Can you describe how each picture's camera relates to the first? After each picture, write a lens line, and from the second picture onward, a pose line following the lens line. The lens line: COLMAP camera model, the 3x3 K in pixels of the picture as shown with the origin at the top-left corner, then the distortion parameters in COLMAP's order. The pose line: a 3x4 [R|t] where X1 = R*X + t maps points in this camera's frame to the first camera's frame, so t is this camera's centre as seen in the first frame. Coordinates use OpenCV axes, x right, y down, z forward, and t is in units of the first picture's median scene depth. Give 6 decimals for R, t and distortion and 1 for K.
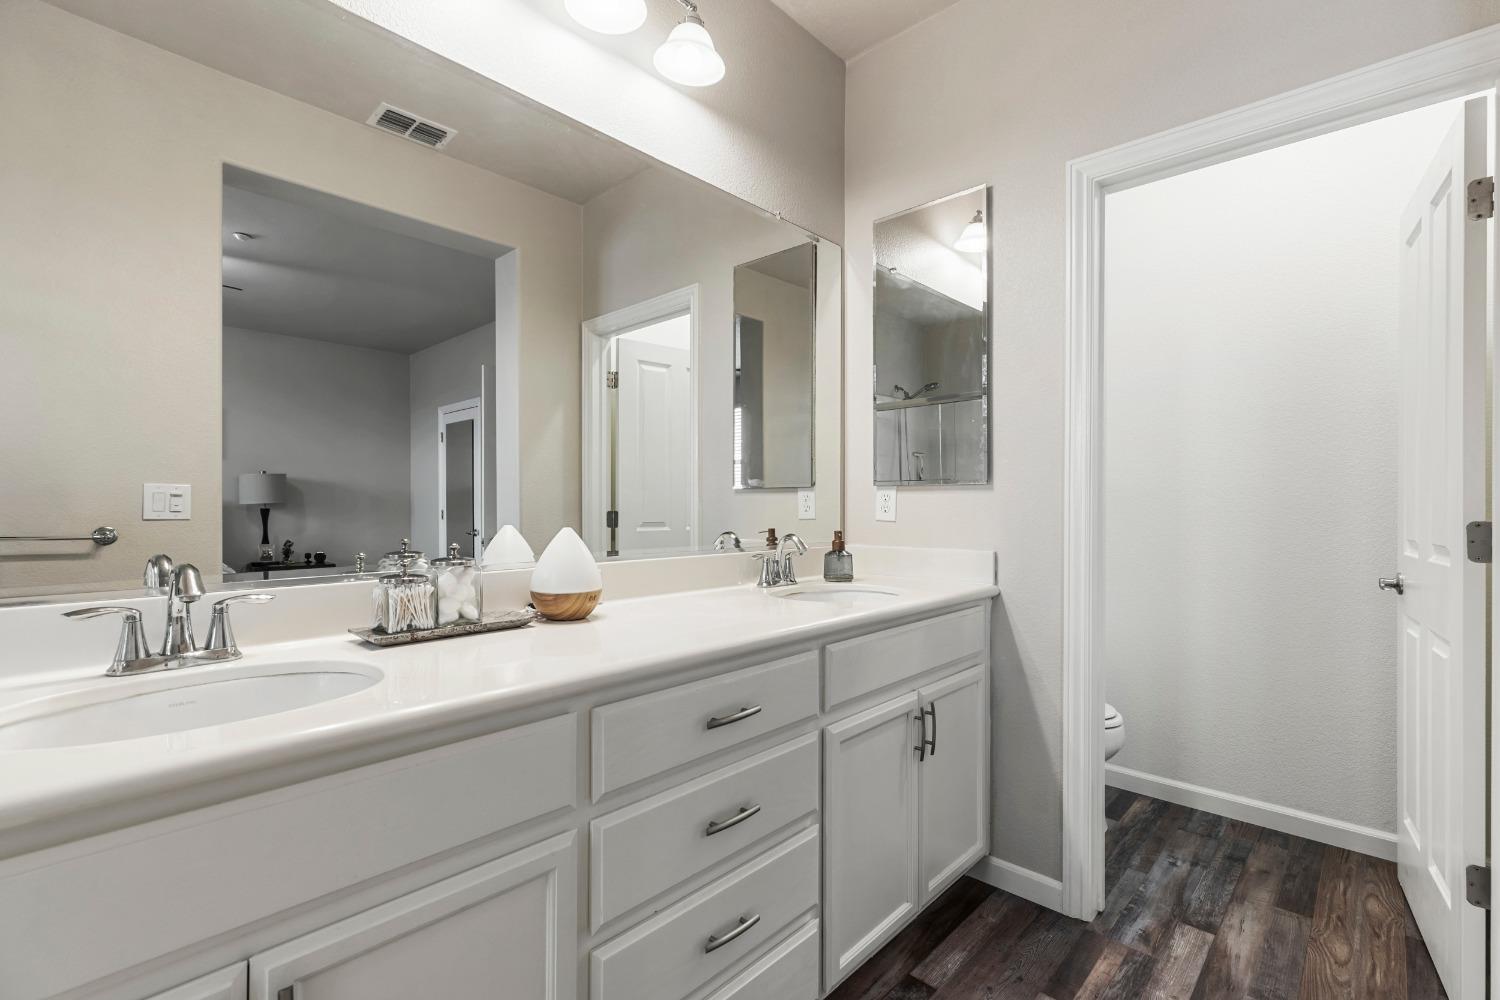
lens RADIAL K [[691.0, 0, 750.0], [0, 691.0, 500.0], [0, 0, 1]] dist [-0.001393, -0.000086]
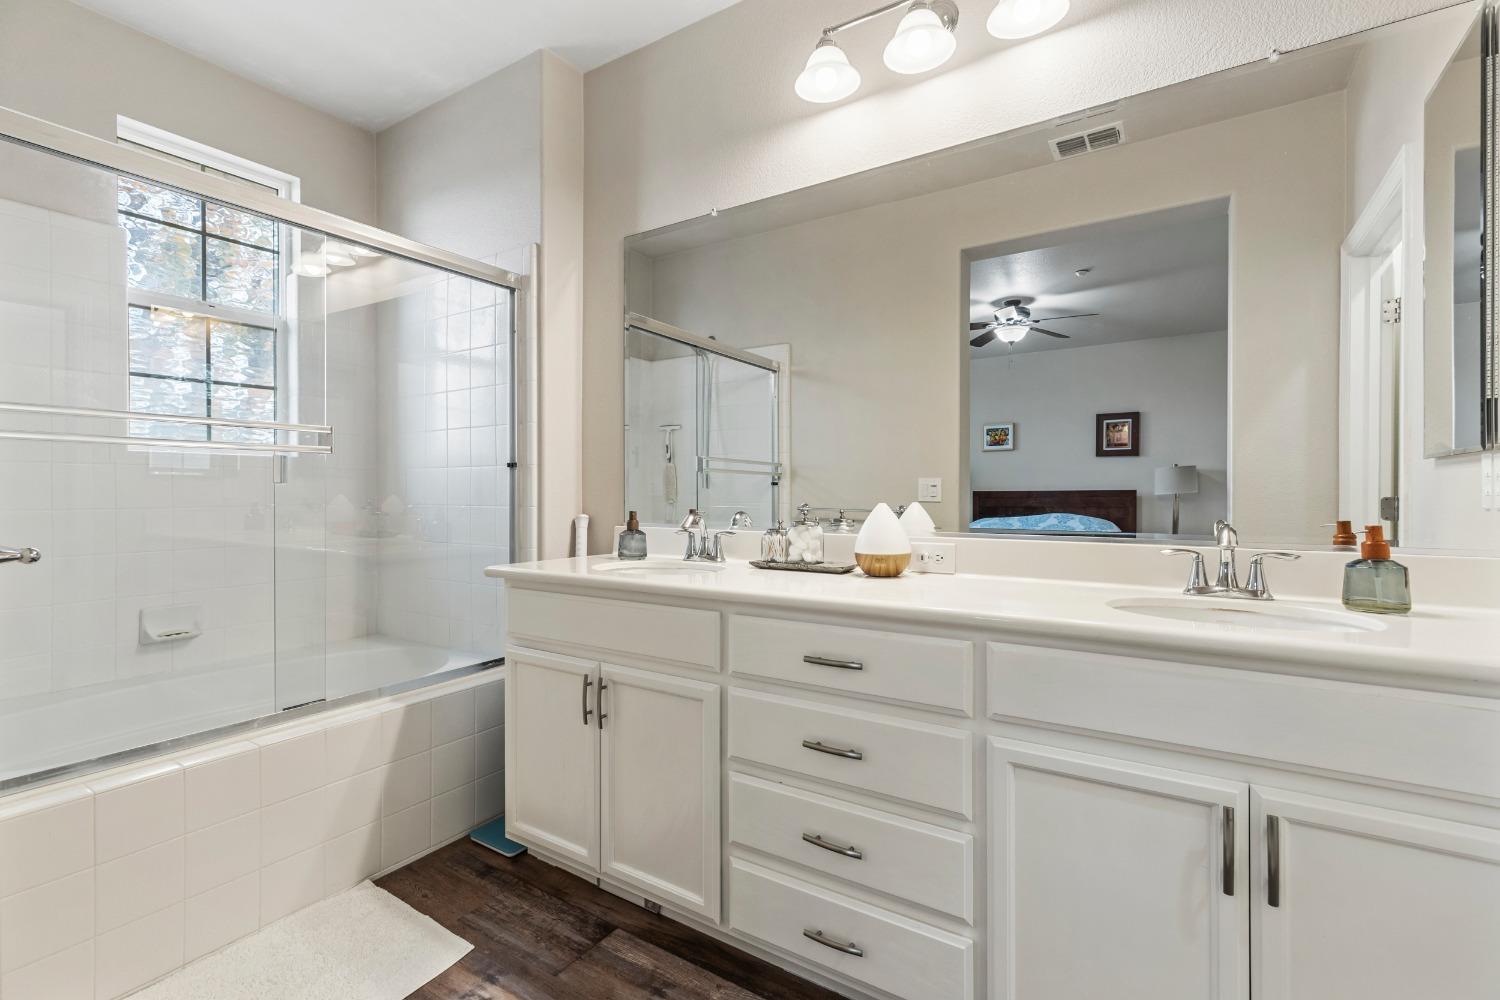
lens RADIAL K [[679.2, 0, 750.0], [0, 679.2, 500.0], [0, 0, 1]] dist [0.032299, -0.000075]
pose [[0.161660, 0.003636, -0.986840, 0.920129], [0.002692, 0.999988, 0.004125, 0.027488], [0.986843, -0.003323, 0.161648, 0.566029]]
